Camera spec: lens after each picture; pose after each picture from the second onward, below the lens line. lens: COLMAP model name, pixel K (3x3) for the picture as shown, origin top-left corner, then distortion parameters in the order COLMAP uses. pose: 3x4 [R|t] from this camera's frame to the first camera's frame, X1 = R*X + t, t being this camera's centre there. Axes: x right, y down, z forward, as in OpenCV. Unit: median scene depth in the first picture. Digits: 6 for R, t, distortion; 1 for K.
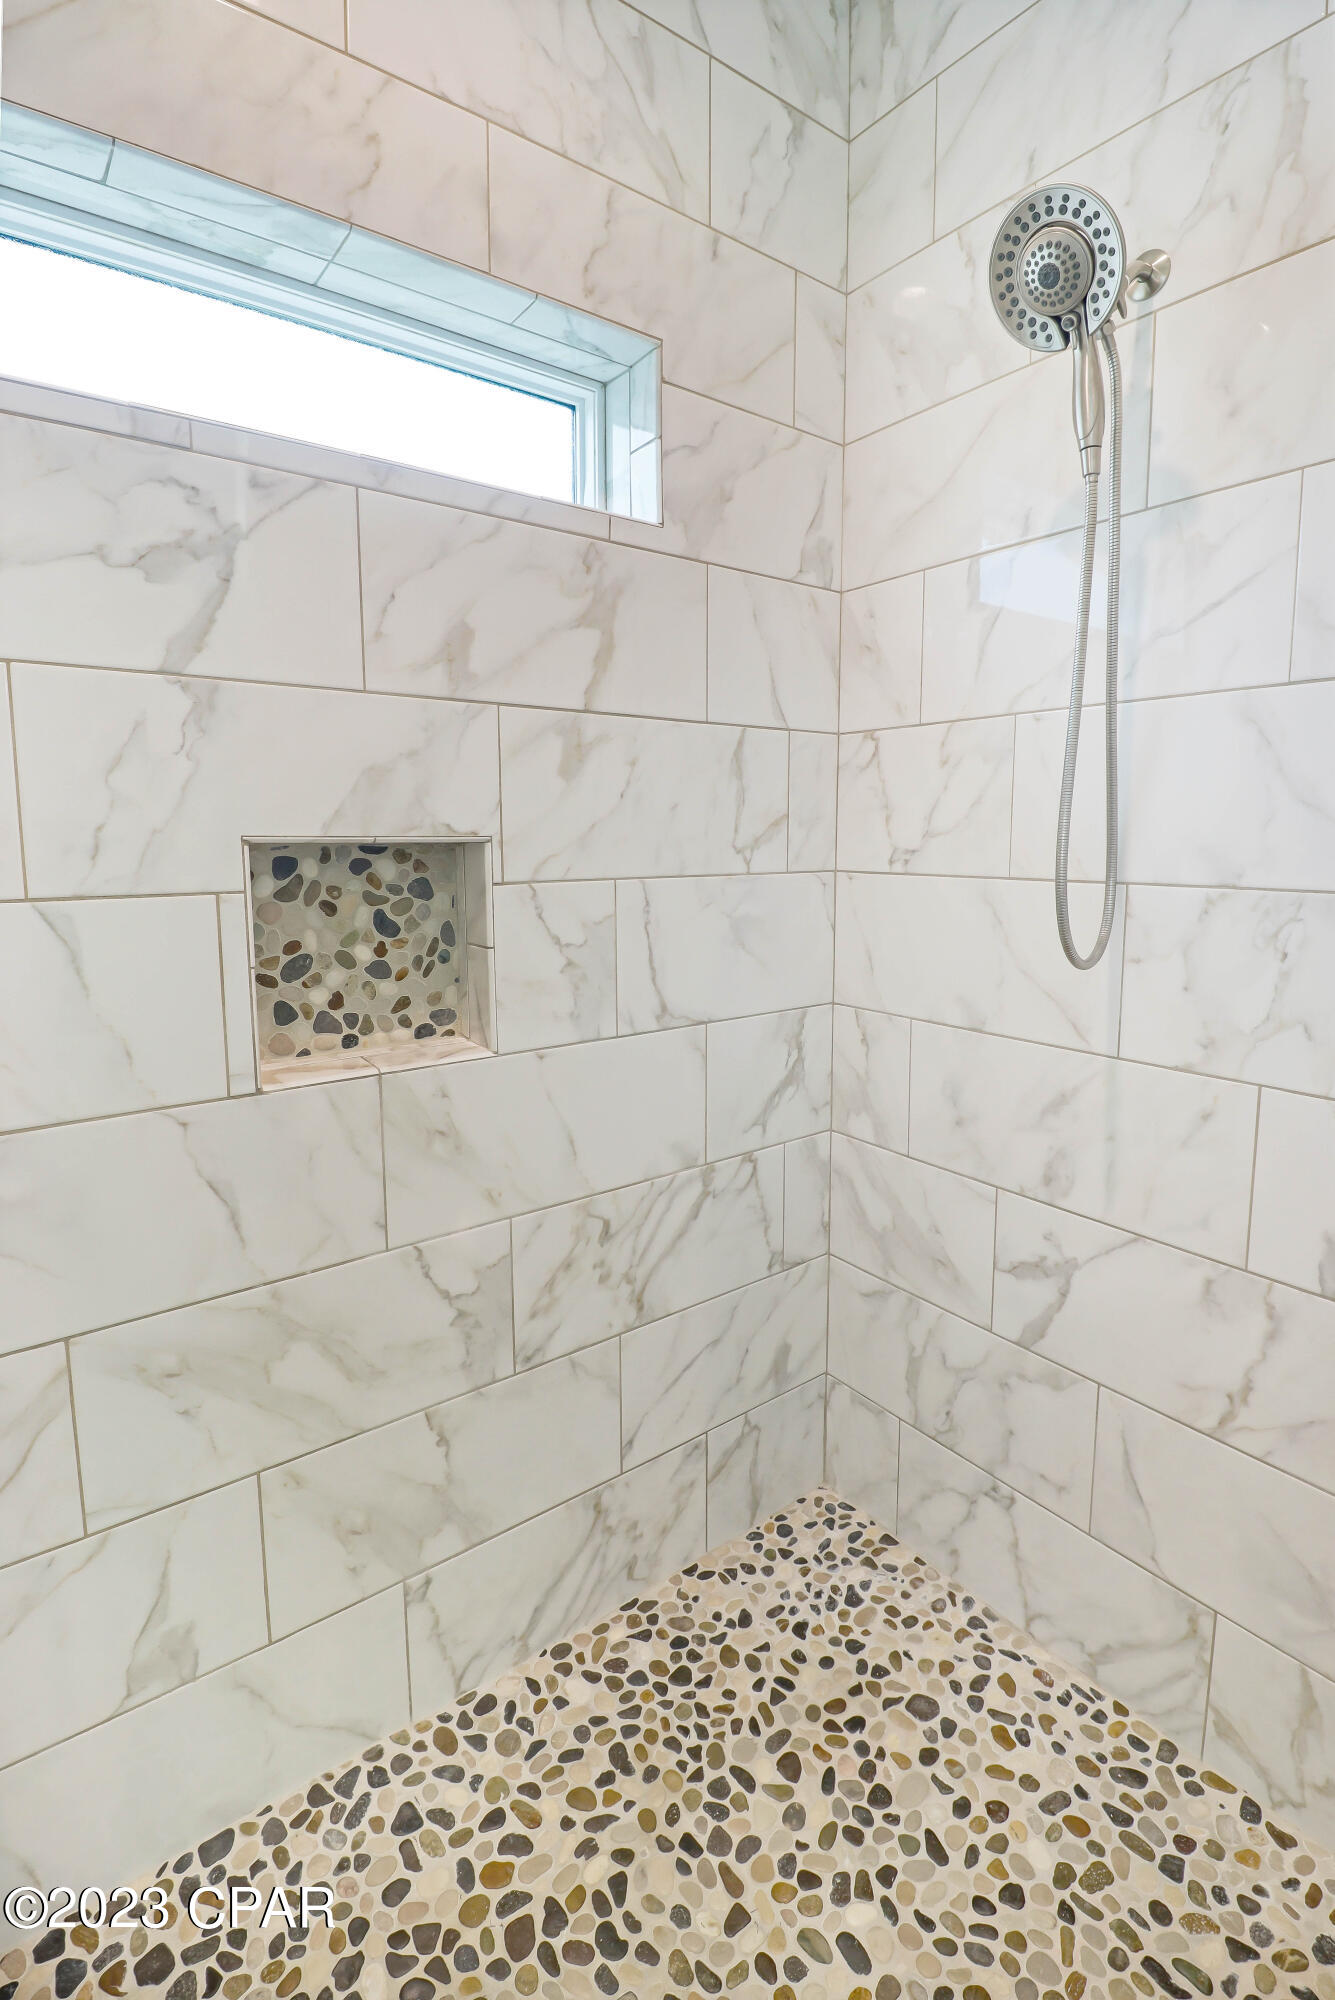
lens RADIAL K [[959.8, 0, 731.7], [0, 959.8, 956.9], [0, 0, 1]] dist [-0.003221, -0.013100]
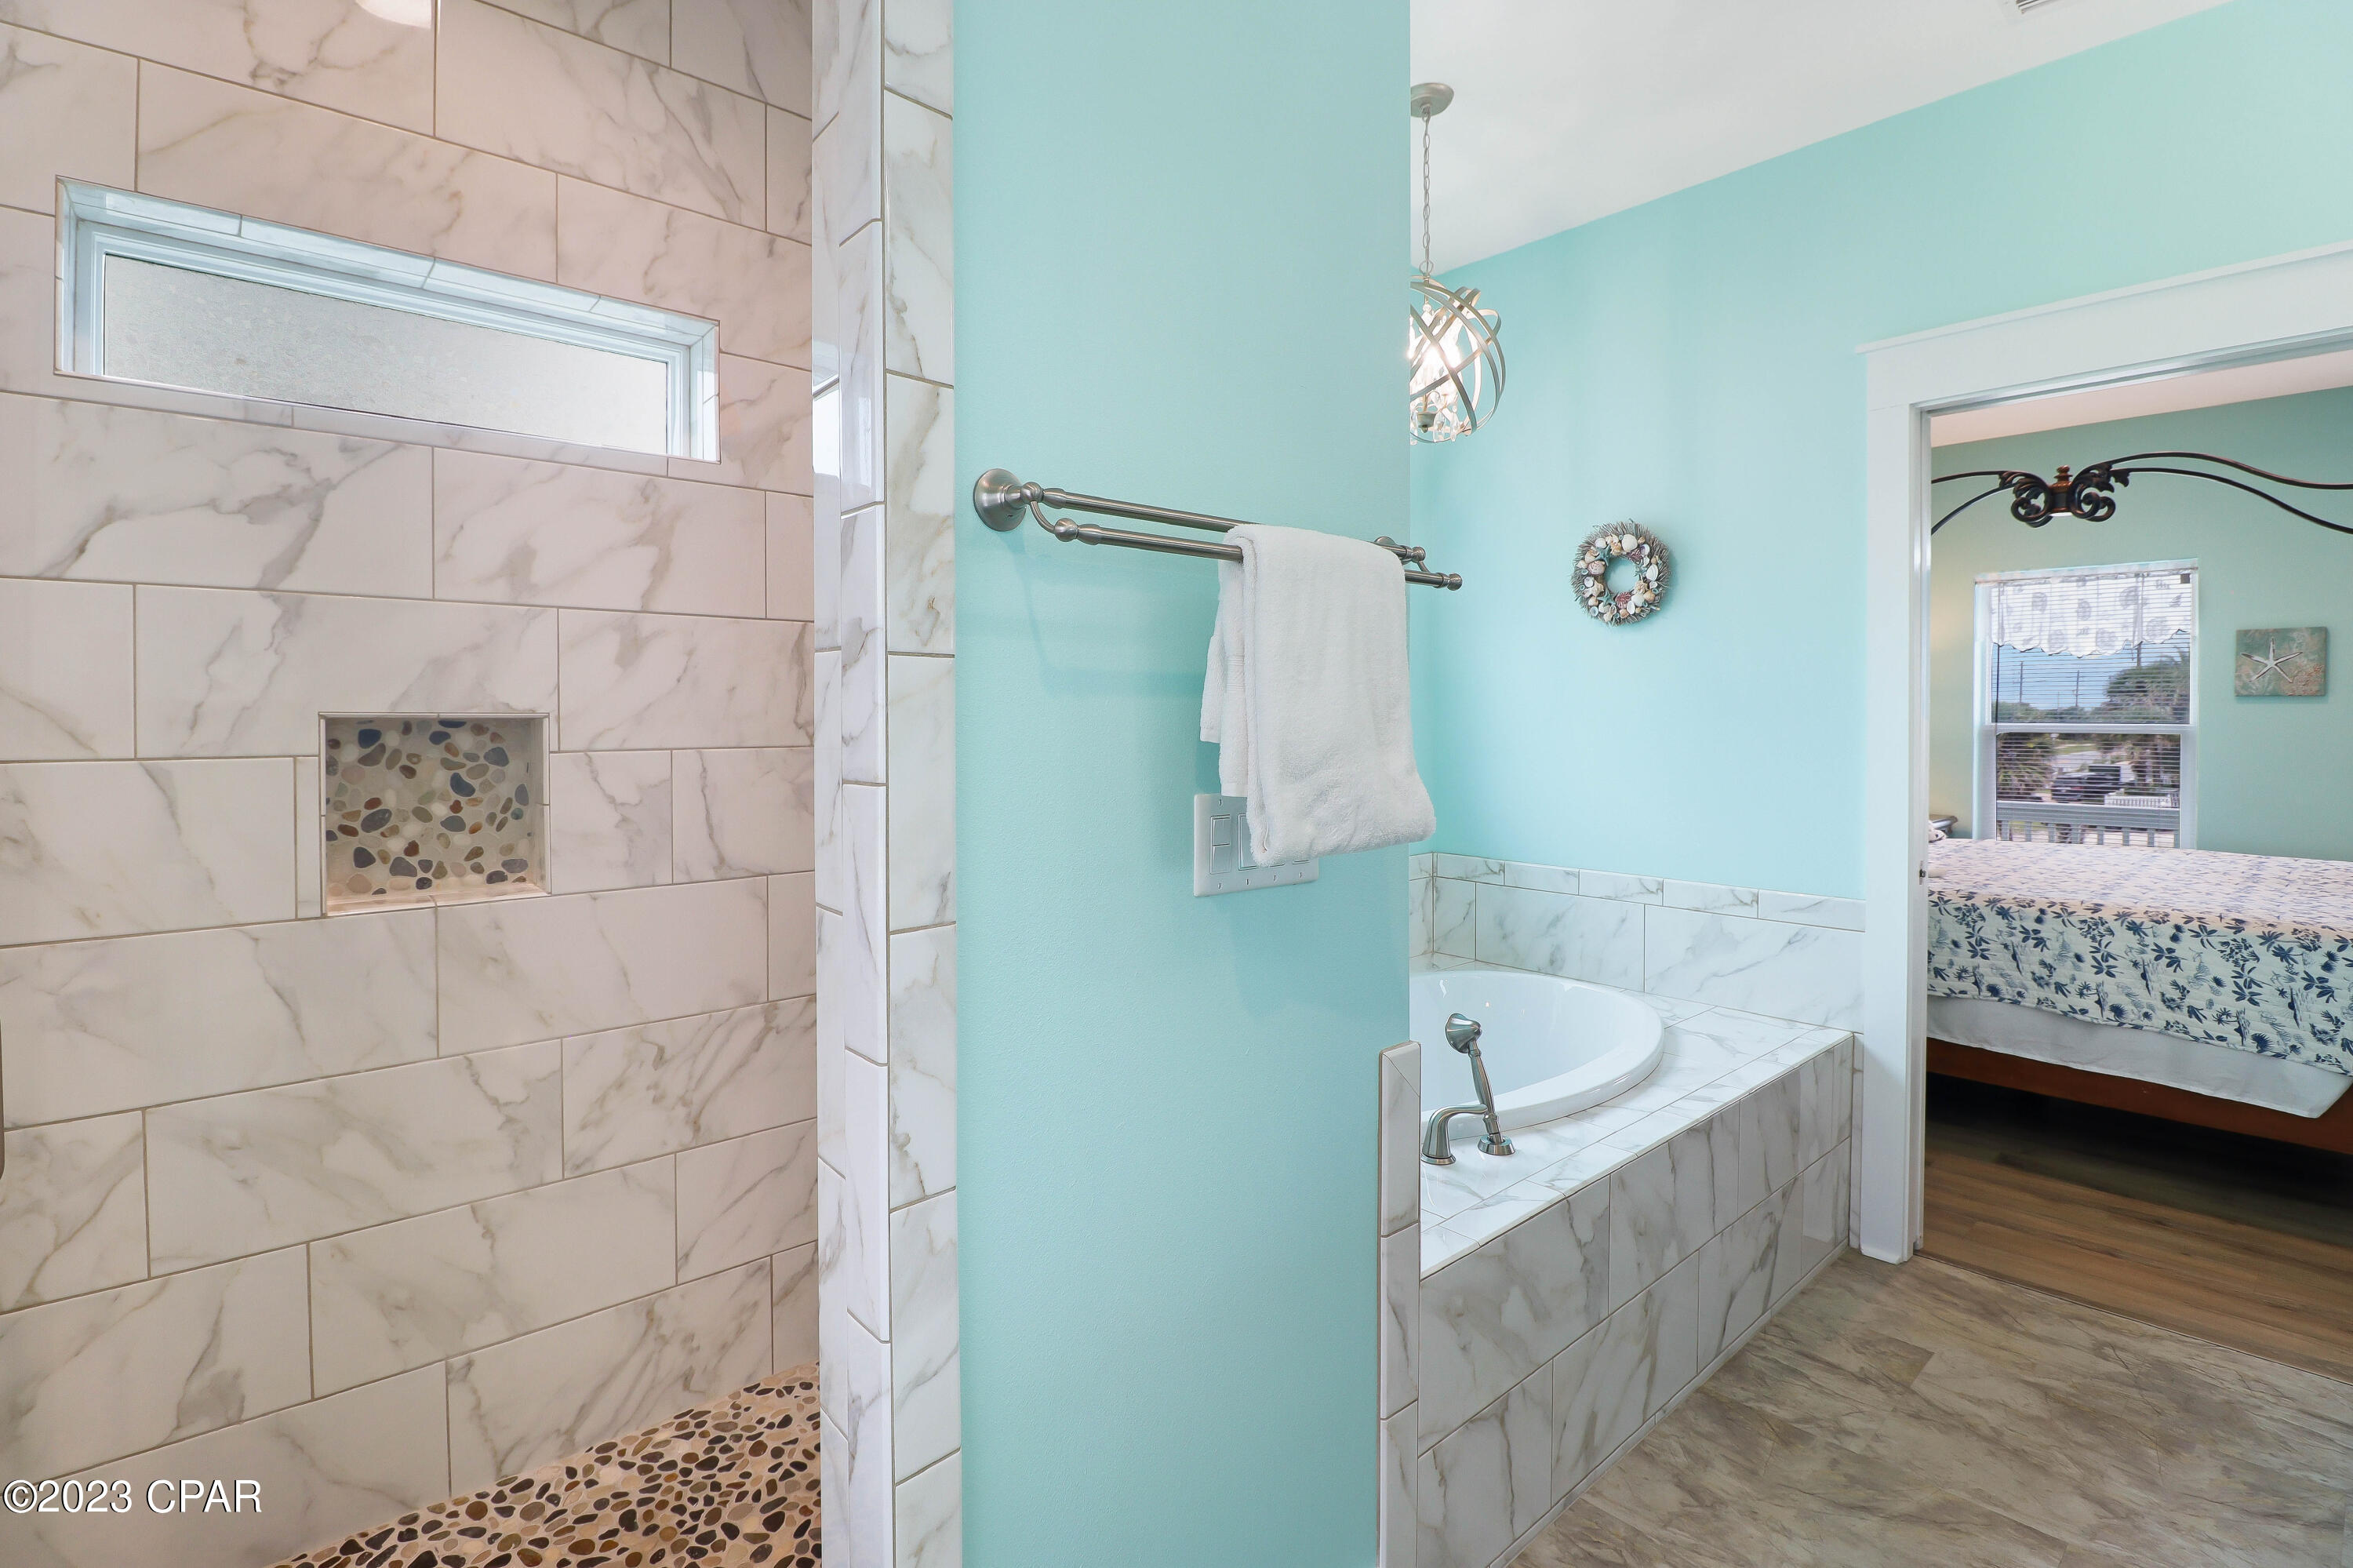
lens RADIAL K [[1129.2, 0, 1171.4], [0, 1129.2, 741.7], [0, 0, 1]] dist [-0.003221, -0.013100]
pose [[0.999252, -0.000823, 0.038666, 0.477229], [0.004896, 0.994423, -0.105350, 0.064405], [-0.038364, 0.105461, 0.993683, -0.445877]]
